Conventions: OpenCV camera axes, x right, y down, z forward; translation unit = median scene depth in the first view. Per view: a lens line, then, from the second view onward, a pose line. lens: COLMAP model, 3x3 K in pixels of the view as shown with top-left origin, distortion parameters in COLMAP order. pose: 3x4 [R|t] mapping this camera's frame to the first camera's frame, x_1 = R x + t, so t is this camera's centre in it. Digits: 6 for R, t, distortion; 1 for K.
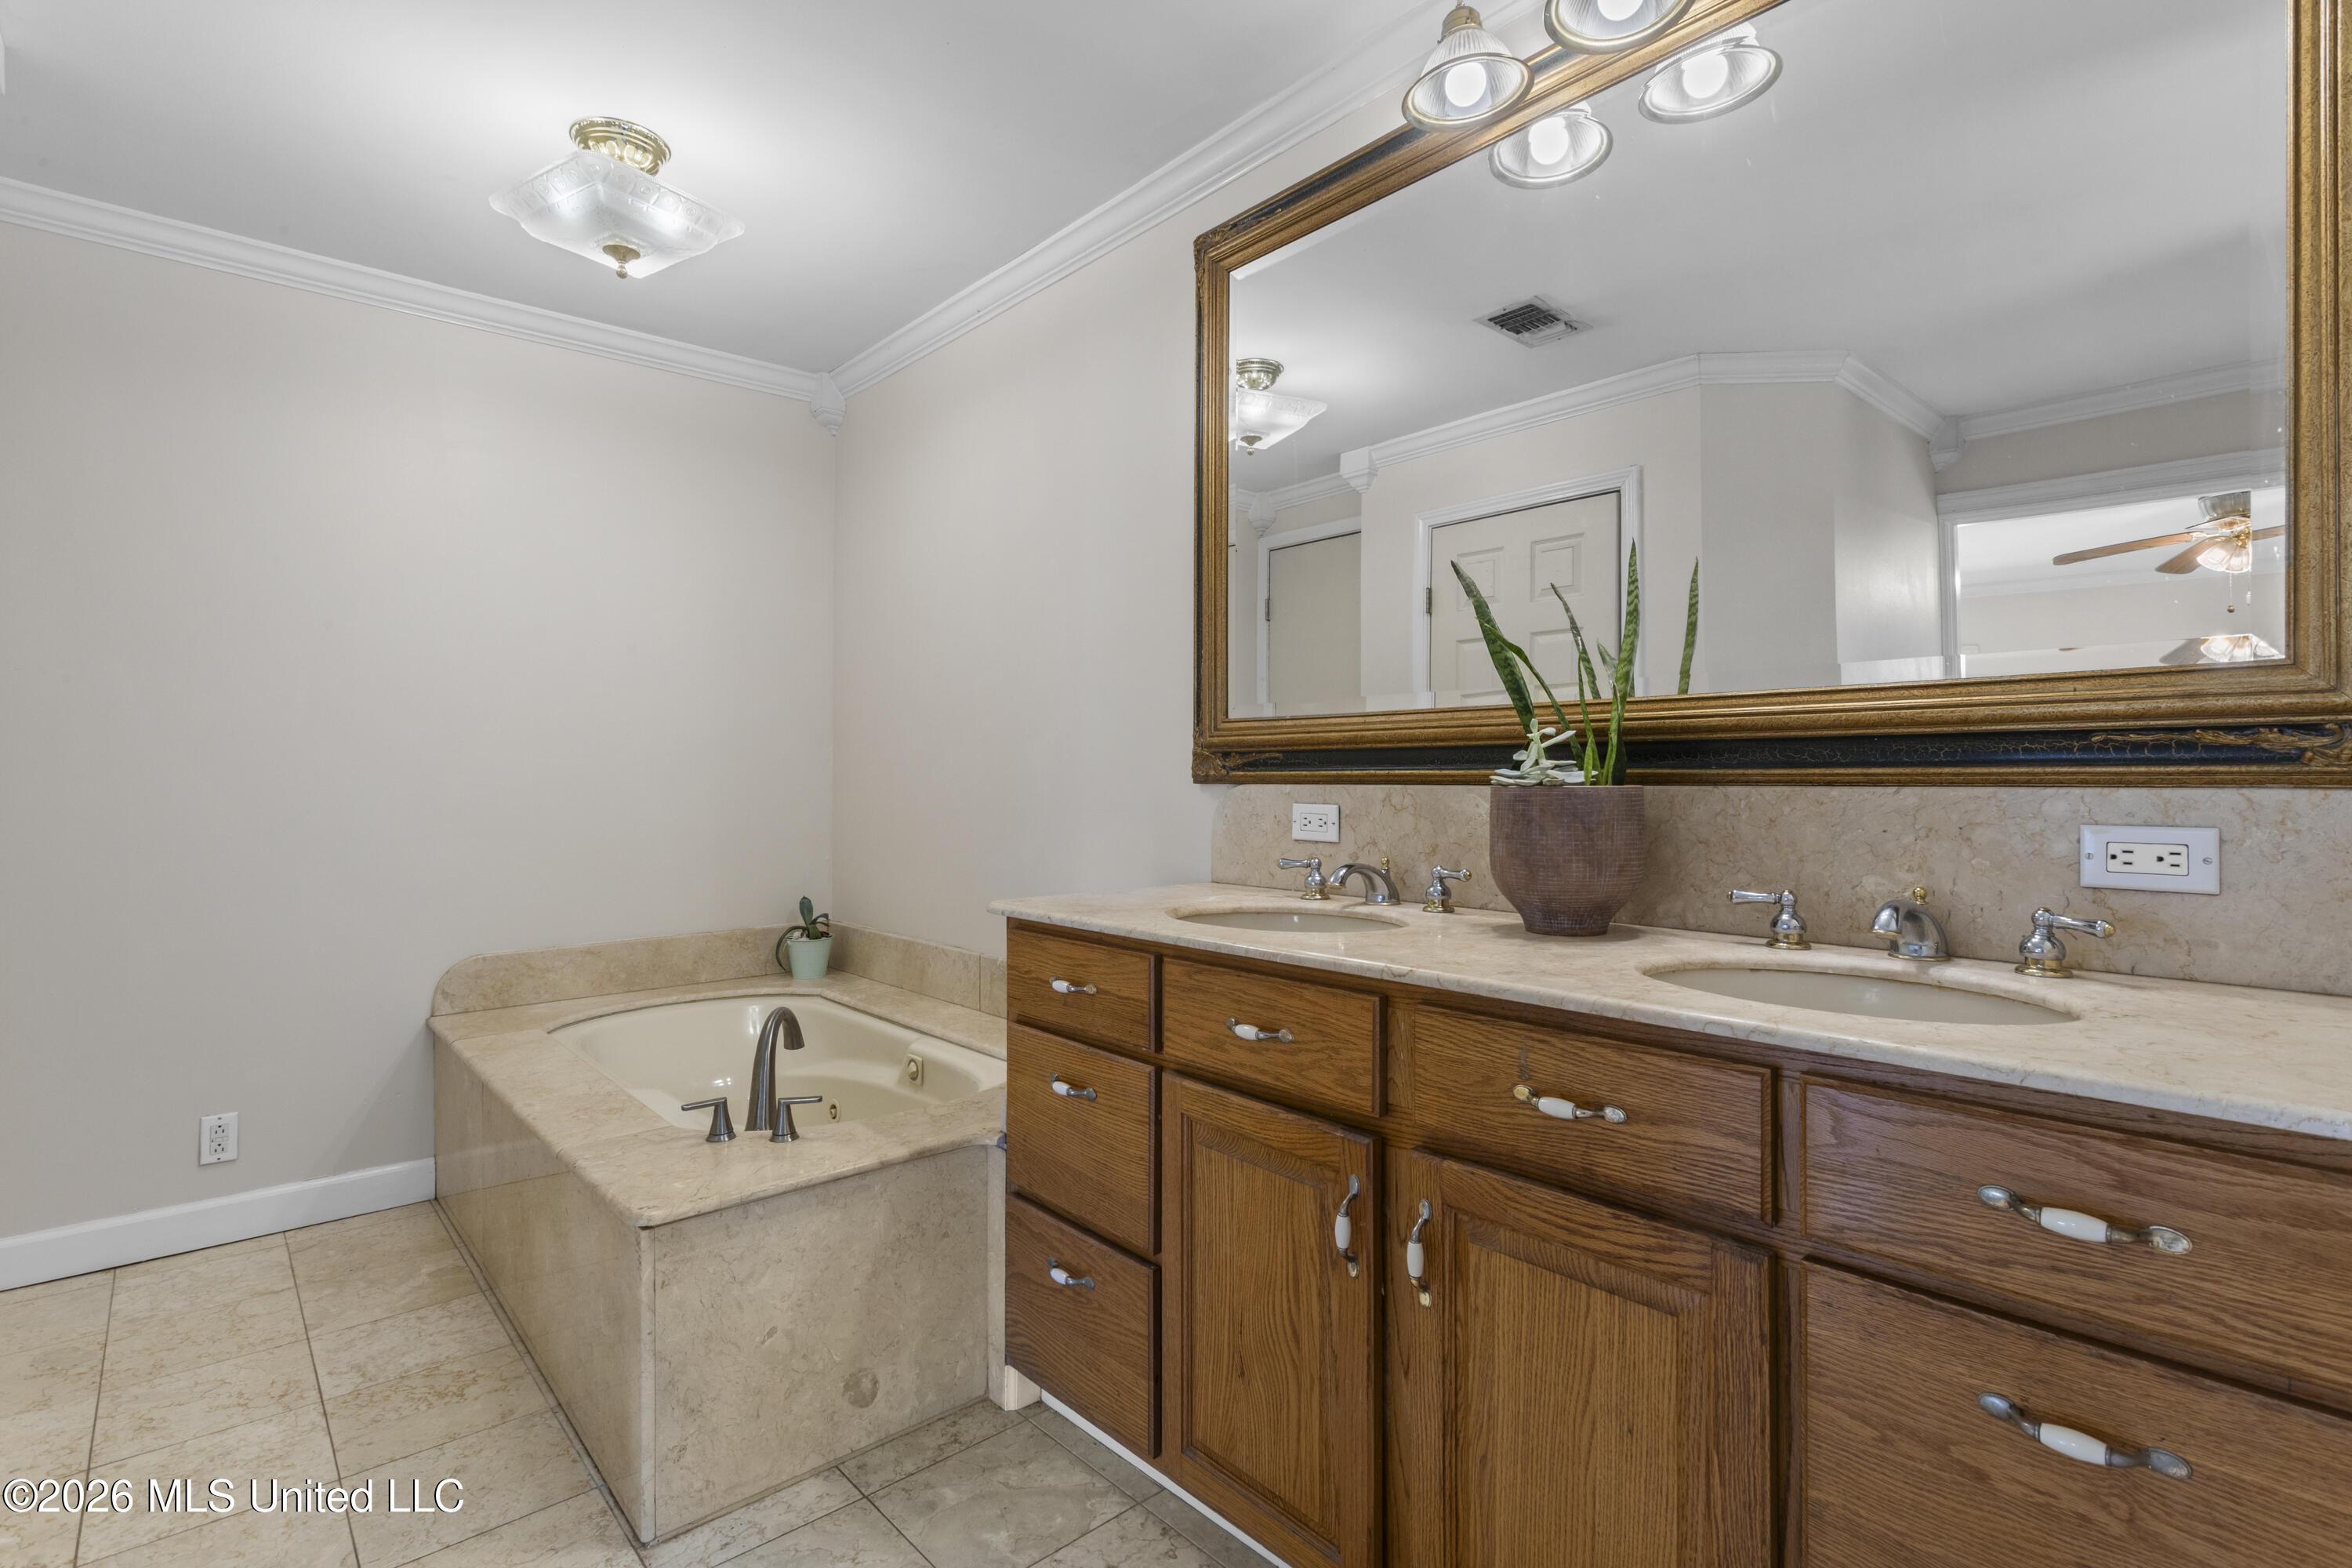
lens RADIAL K [[1110.2, 0, 1196.0], [0, 1110.2, 775.3], [0, 0, 1]] dist [0.001110, 0.000606]
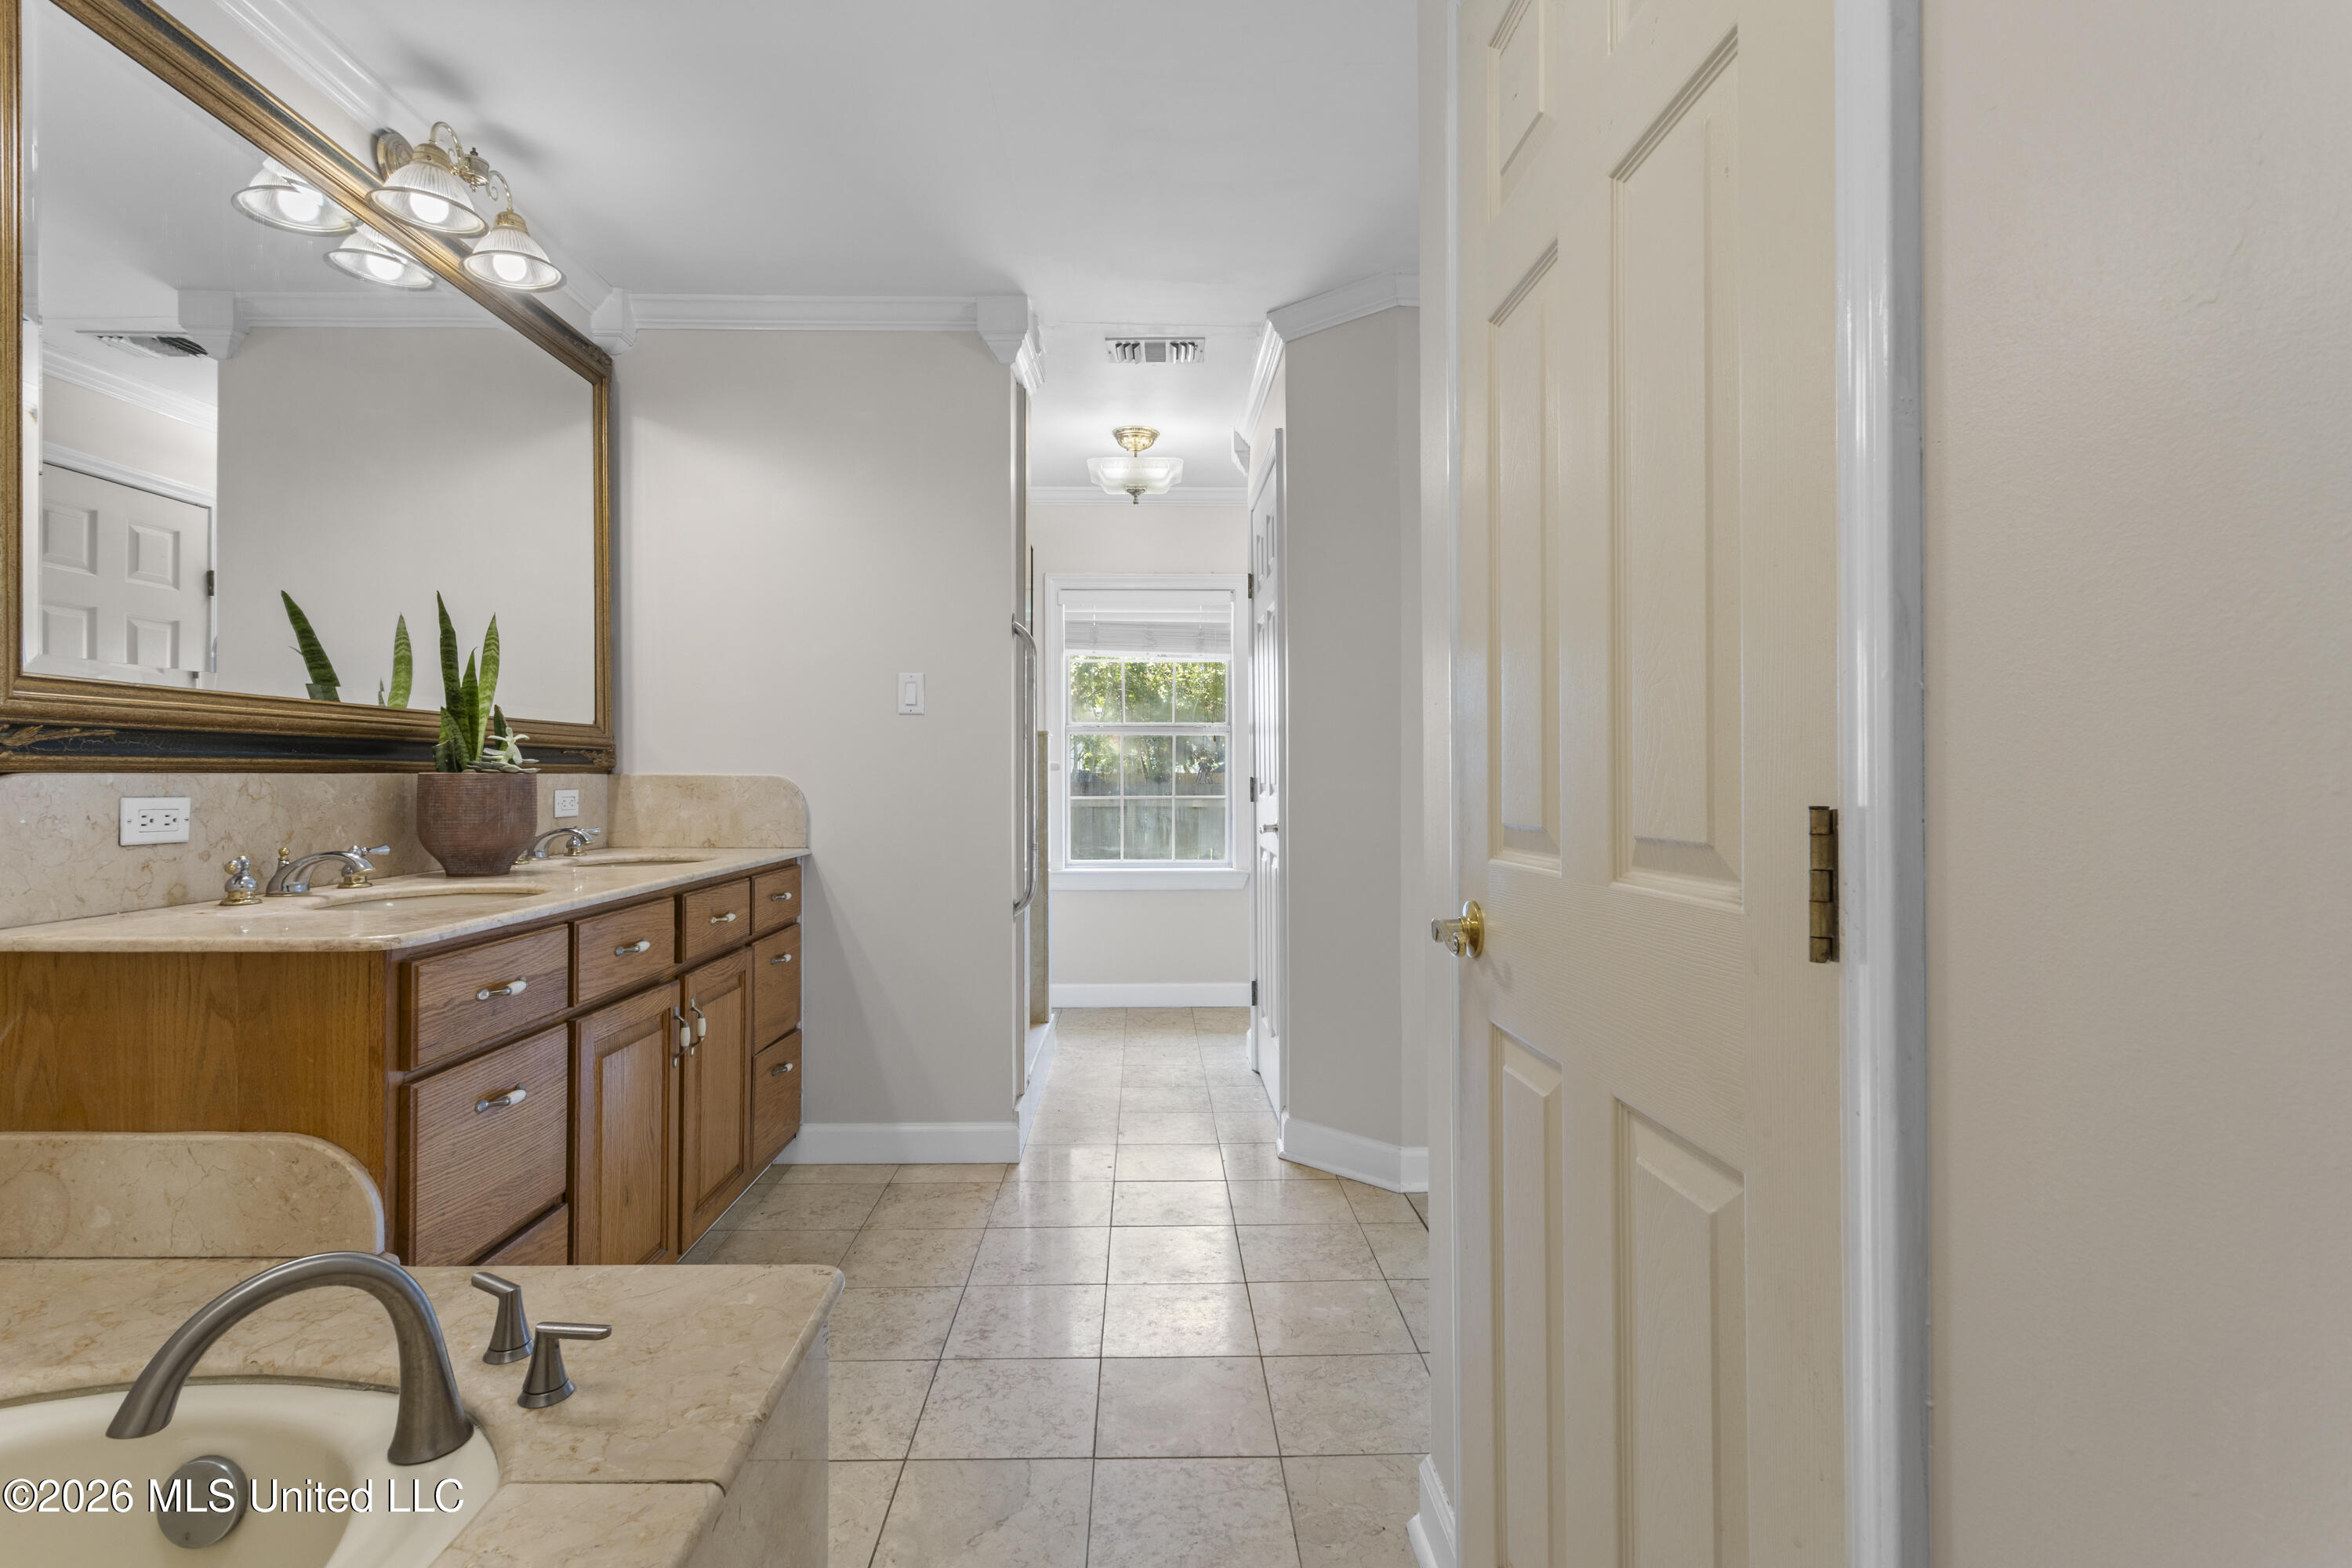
lens RADIAL K [[1110.2, 0, 1176.4], [0, 1110.2, 774.0], [0, 0, 1]] dist [0.001110, 0.000606]
pose [[-0.744531, -0.004337, 0.667573, -1.026784], [-0.008251, 0.999962, -0.002706, 0.005405], [-0.667536, -0.007523, -0.744539, 1.165458]]
